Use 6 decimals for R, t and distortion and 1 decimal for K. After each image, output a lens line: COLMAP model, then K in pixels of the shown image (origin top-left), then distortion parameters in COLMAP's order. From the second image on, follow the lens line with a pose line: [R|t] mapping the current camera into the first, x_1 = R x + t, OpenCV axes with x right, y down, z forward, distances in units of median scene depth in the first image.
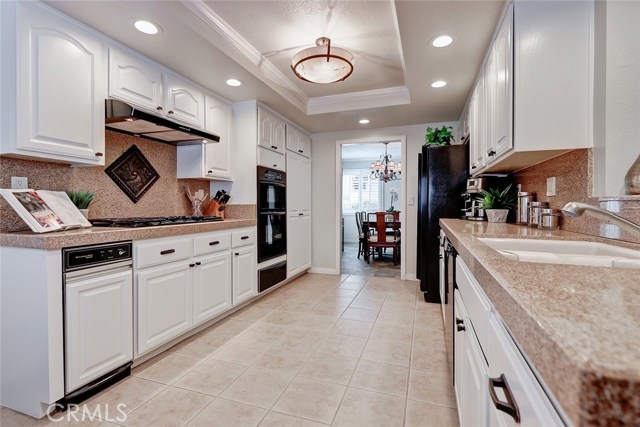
lens RADIAL K [[296.7, 0, 324.0], [0, 296.7, 203.4], [0, 0, 1]] dist [0.005290, -0.004917]
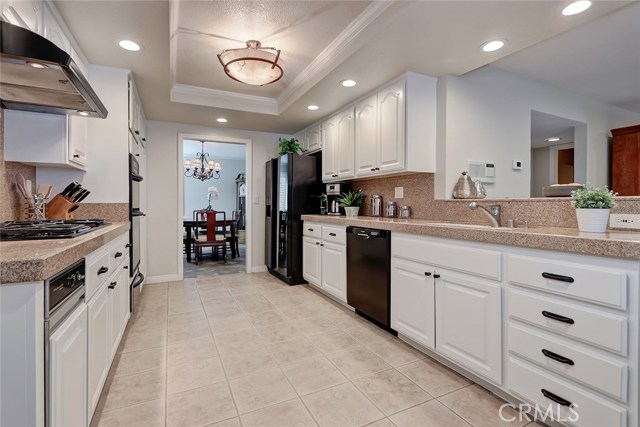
lens RADIAL K [[296.7, 0, 304.1], [0, 296.7, 200.1], [0, 0, 1]] dist [0.005290, -0.004917]
pose [[0.716329, 0.009306, 0.697700, -0.537413], [-0.003322, 0.999945, -0.009927, 0.002733], [-0.697755, 0.004793, 0.716321, 0.133317]]
